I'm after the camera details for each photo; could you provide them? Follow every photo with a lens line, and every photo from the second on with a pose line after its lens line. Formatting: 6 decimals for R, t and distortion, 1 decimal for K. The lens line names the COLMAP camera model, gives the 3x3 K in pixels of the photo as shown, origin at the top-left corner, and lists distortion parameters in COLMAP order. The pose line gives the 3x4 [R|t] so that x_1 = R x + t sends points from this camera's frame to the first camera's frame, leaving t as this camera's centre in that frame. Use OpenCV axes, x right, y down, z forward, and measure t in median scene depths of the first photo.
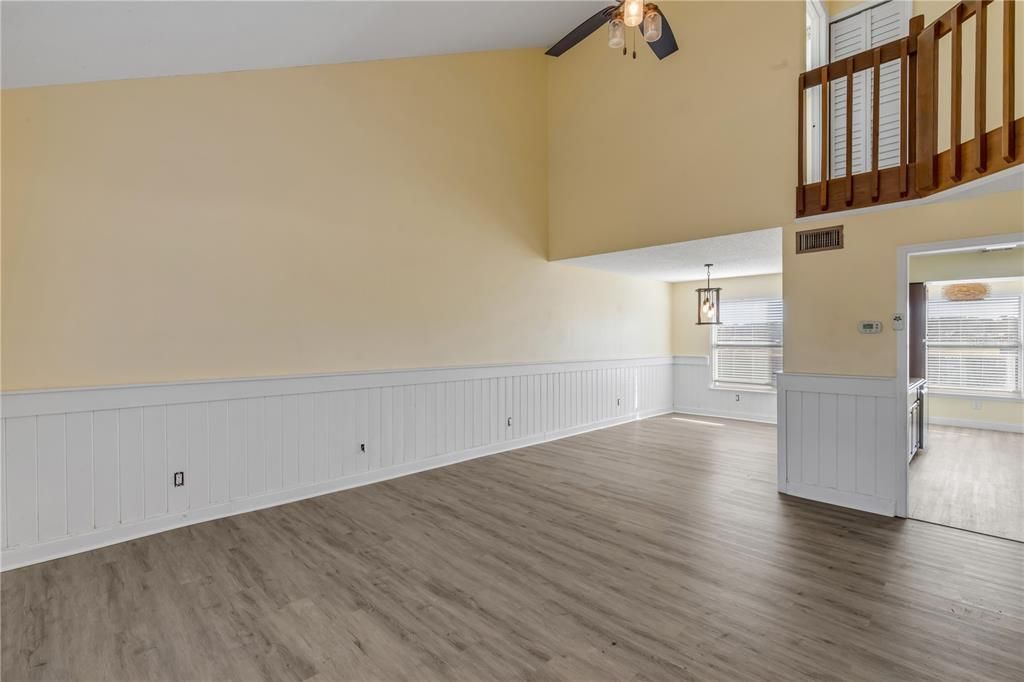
lens RADIAL K [[464.2, 0, 528.7], [0, 464.2, 338.9], [0, 0, 1]] dist [0.007921, -0.001317]
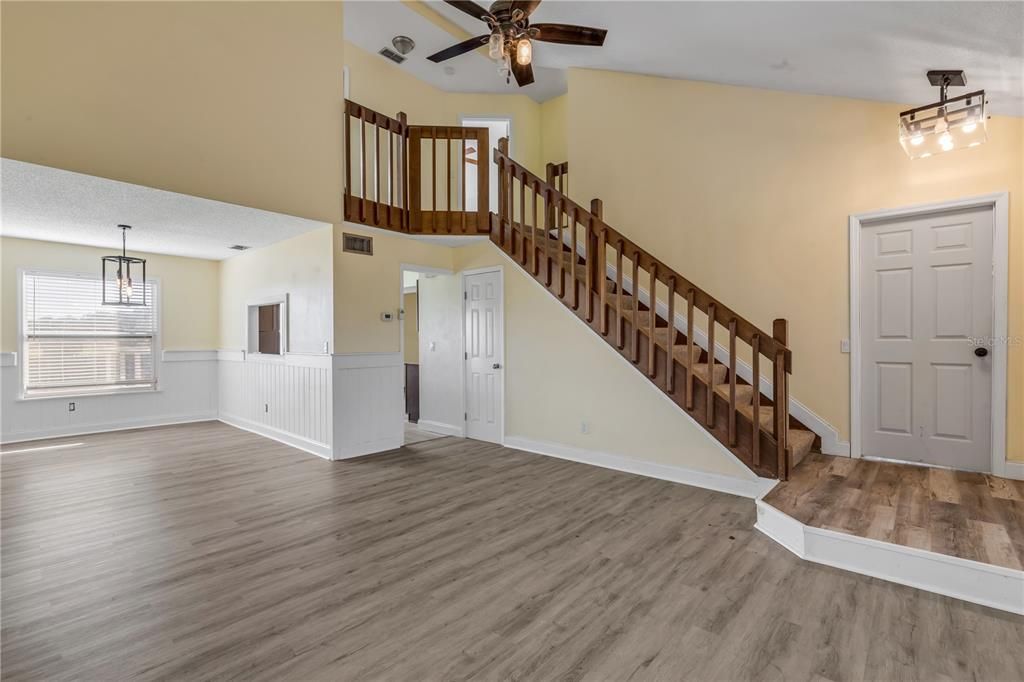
lens RADIAL K [[464.2, 0, 494.7], [0, 464.2, 340.5], [0, 0, 1]] dist [0.007921, -0.001317]
pose [[-0.028817, -0.002722, 0.999581, -0.730690], [0.001228, 0.999995, 0.002758, 0.045563], [-0.999584, 0.001307, -0.028814, 0.795255]]
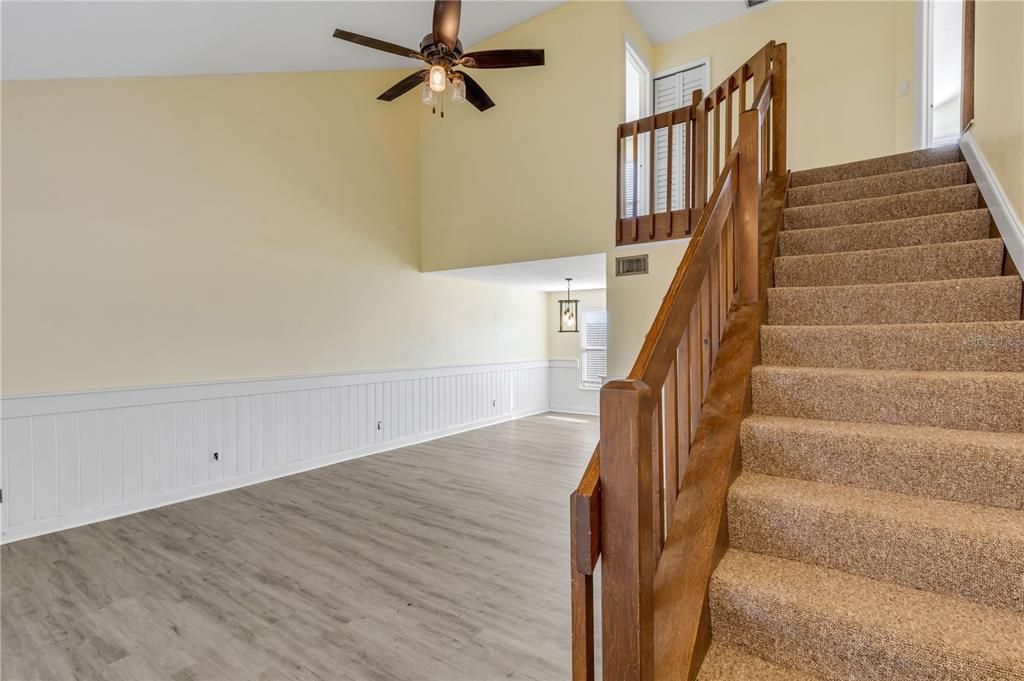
lens RADIAL K [[464.2, 0, 527.1], [0, 464.2, 345.0], [0, 0, 1]] dist [0.007921, -0.001317]
pose [[0.983974, -0.003917, 0.178268, 0.168651], [0.001858, 0.999930, 0.011711, -0.026659], [-0.178301, -0.011192, 0.983912, -0.157573]]
